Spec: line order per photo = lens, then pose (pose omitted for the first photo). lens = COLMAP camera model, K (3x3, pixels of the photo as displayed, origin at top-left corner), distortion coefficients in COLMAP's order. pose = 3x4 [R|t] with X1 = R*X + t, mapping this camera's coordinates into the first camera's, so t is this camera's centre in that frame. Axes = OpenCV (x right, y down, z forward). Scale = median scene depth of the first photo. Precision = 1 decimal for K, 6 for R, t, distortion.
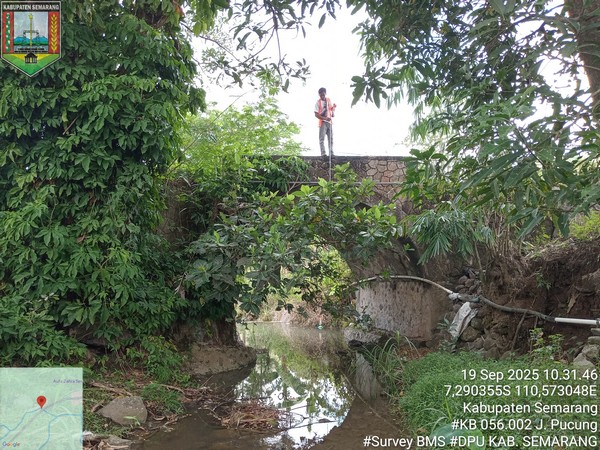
lens RADIAL K [[496.3, 0, 300.2], [0, 496.3, 222.5], [0, 0, 1]] dist [0.065723, -0.020071]
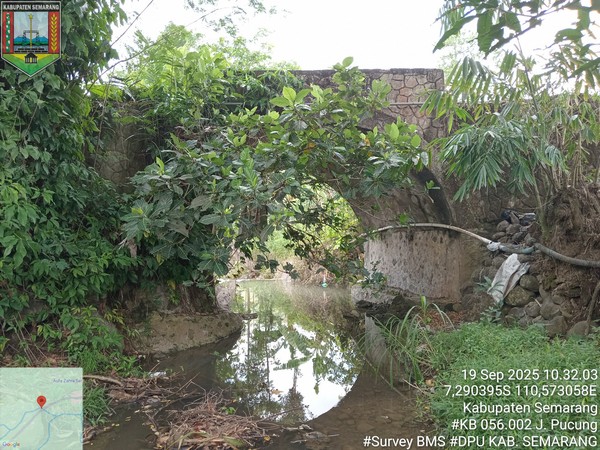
lens RADIAL K [[496.3, 0, 298.2], [0, 496.3, 227.4], [0, 0, 1]] dist [0.065723, -0.020071]
pose [[0.999620, -0.016010, -0.022425, 0.029294], [0.018124, 0.995072, 0.097489, 0.039819], [0.020754, -0.097859, 0.994984, 0.246566]]
